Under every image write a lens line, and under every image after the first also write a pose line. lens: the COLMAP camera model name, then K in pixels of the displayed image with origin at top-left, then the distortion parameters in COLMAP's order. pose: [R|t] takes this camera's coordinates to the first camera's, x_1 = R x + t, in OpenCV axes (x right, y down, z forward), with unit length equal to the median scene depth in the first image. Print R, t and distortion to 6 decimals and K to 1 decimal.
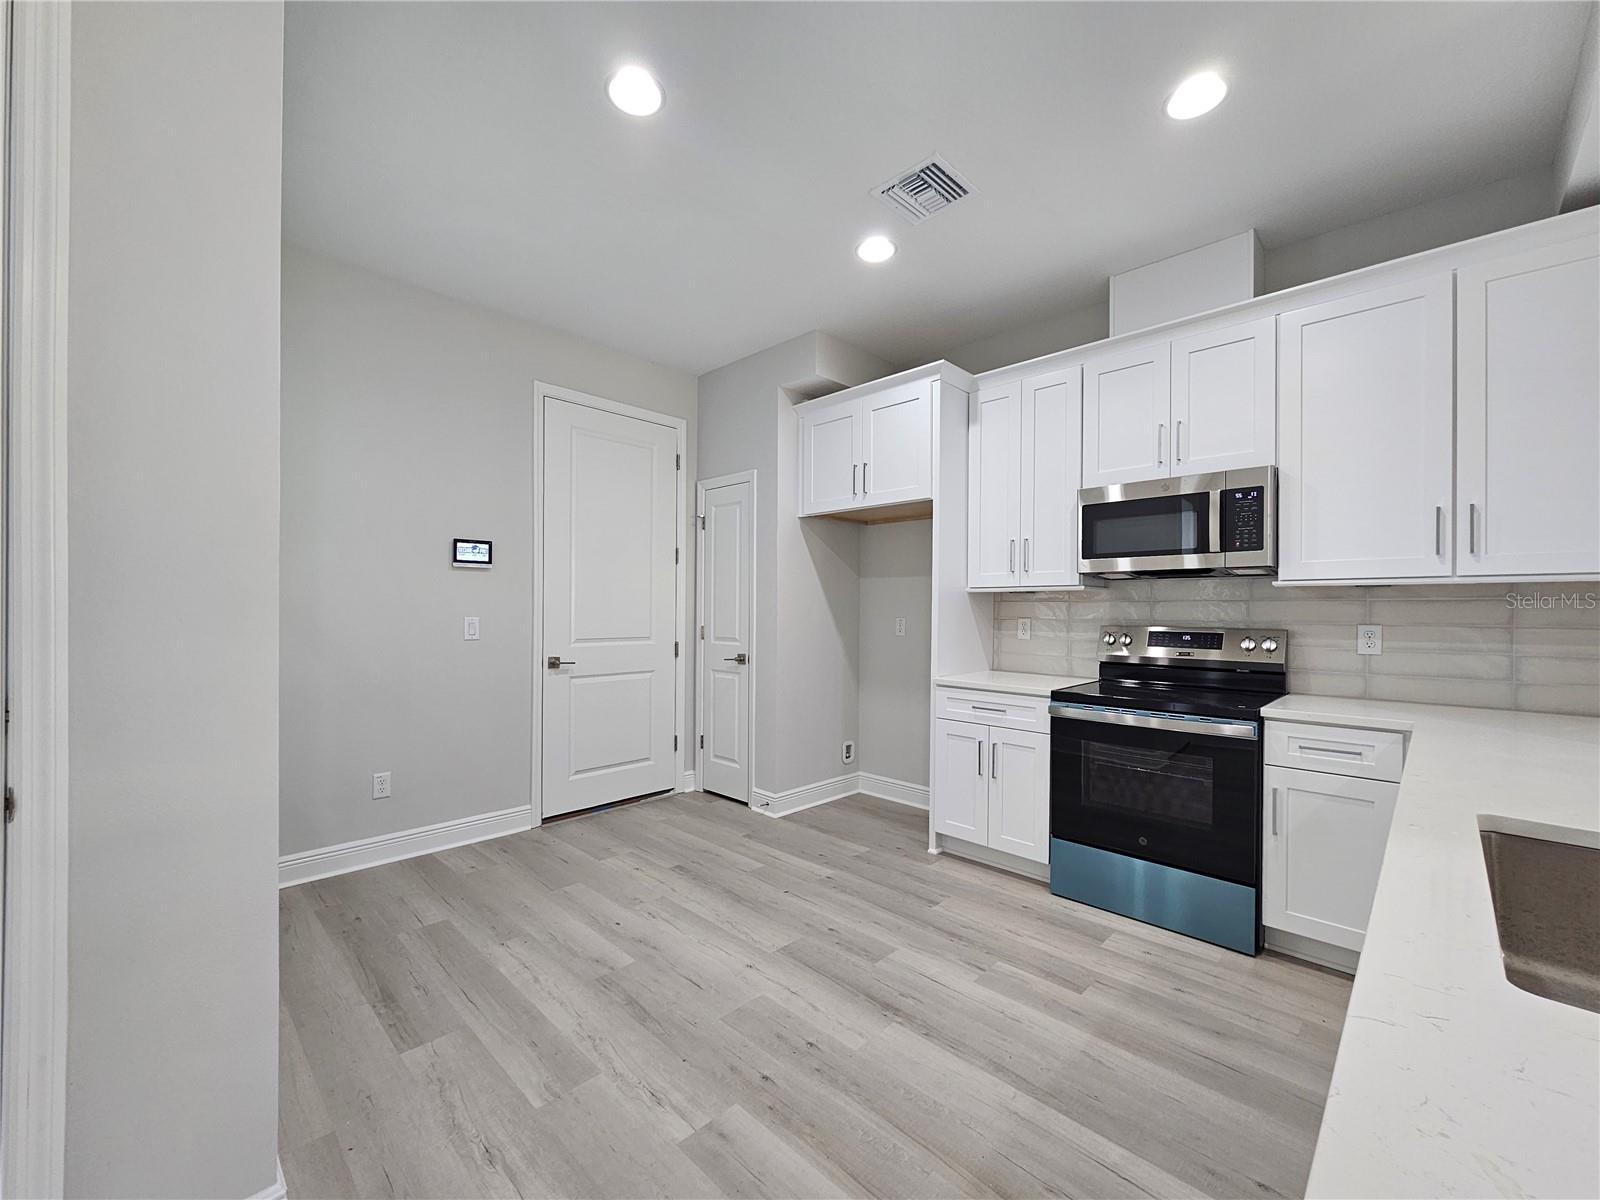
lens RADIAL K [[657.4, 0, 797.7], [0, 657.4, 609.8], [0, 0, 1]] dist [-0.001047, -0.000043]
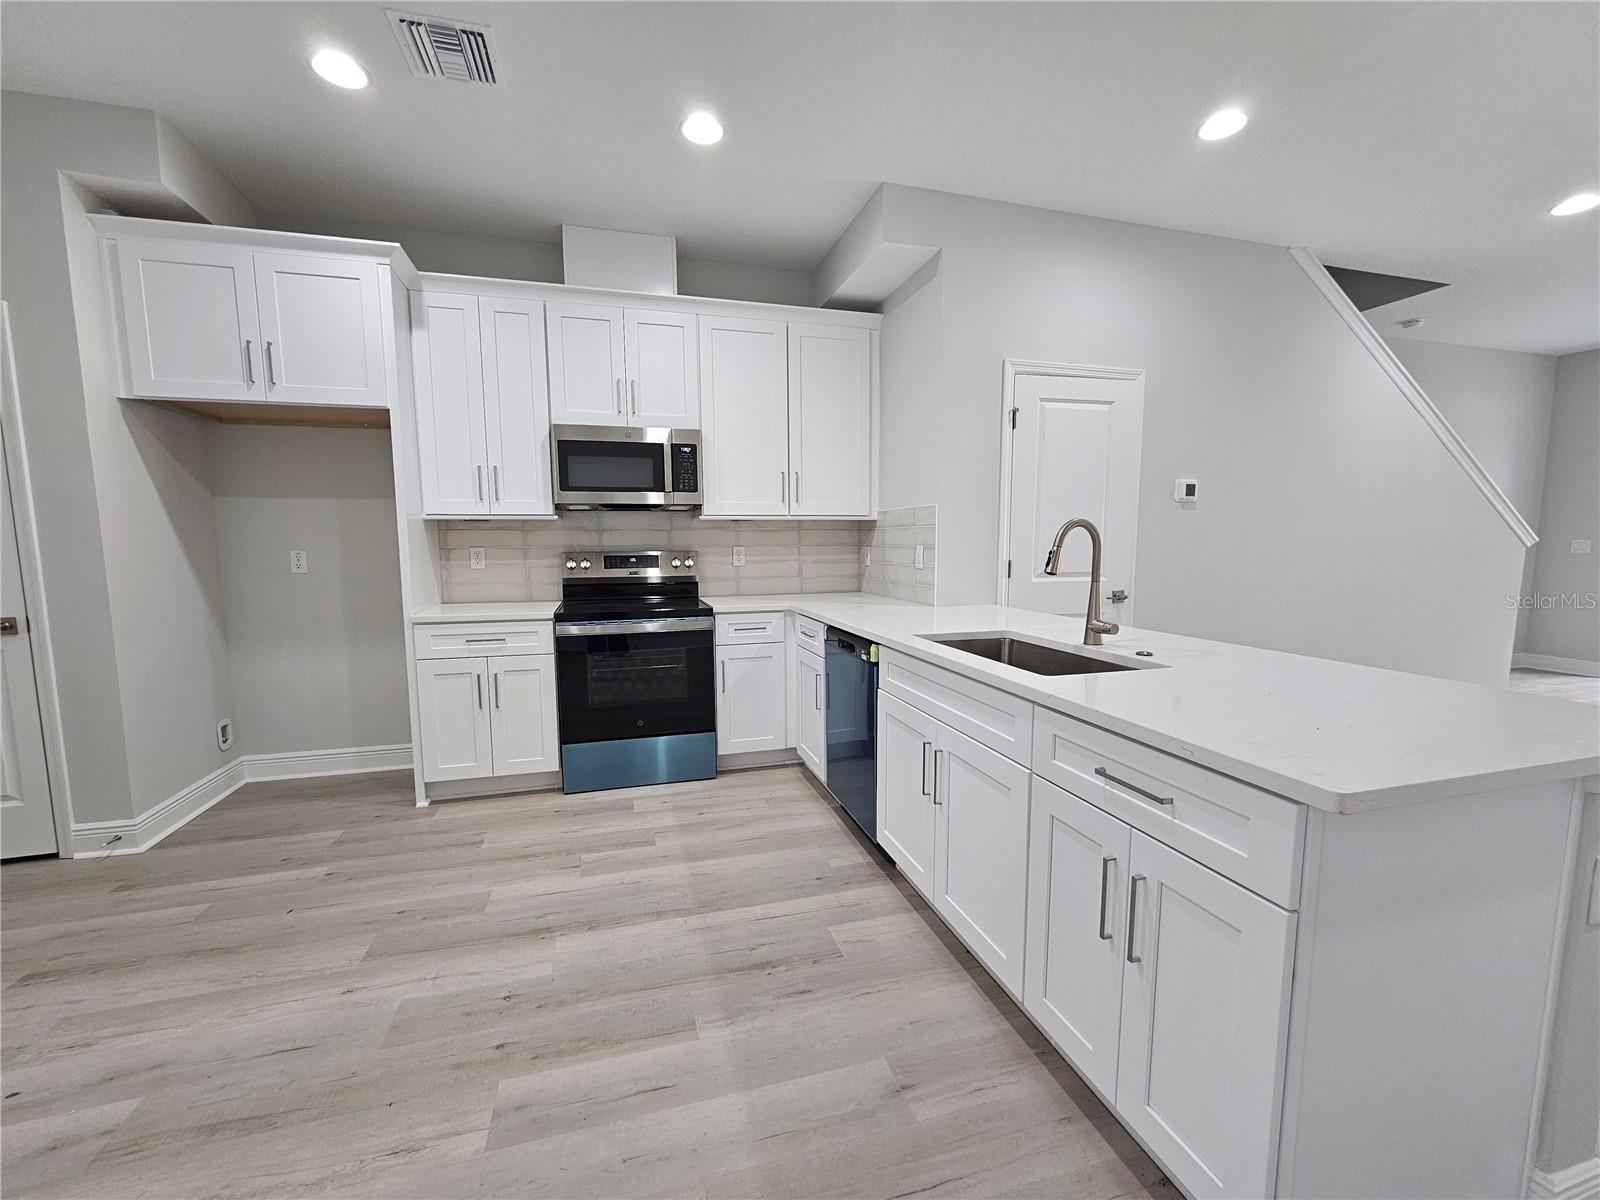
lens RADIAL K [[657.4, 0, 797.7], [0, 657.4, 609.8], [0, 0, 1]] dist [-0.001047, -0.000043]
pose [[0.487911, -0.102124, 0.866899, -0.349674], [0.008954, 0.993666, 0.112018, -0.000029], [-0.872847, -0.046892, 0.485735, 0.126960]]
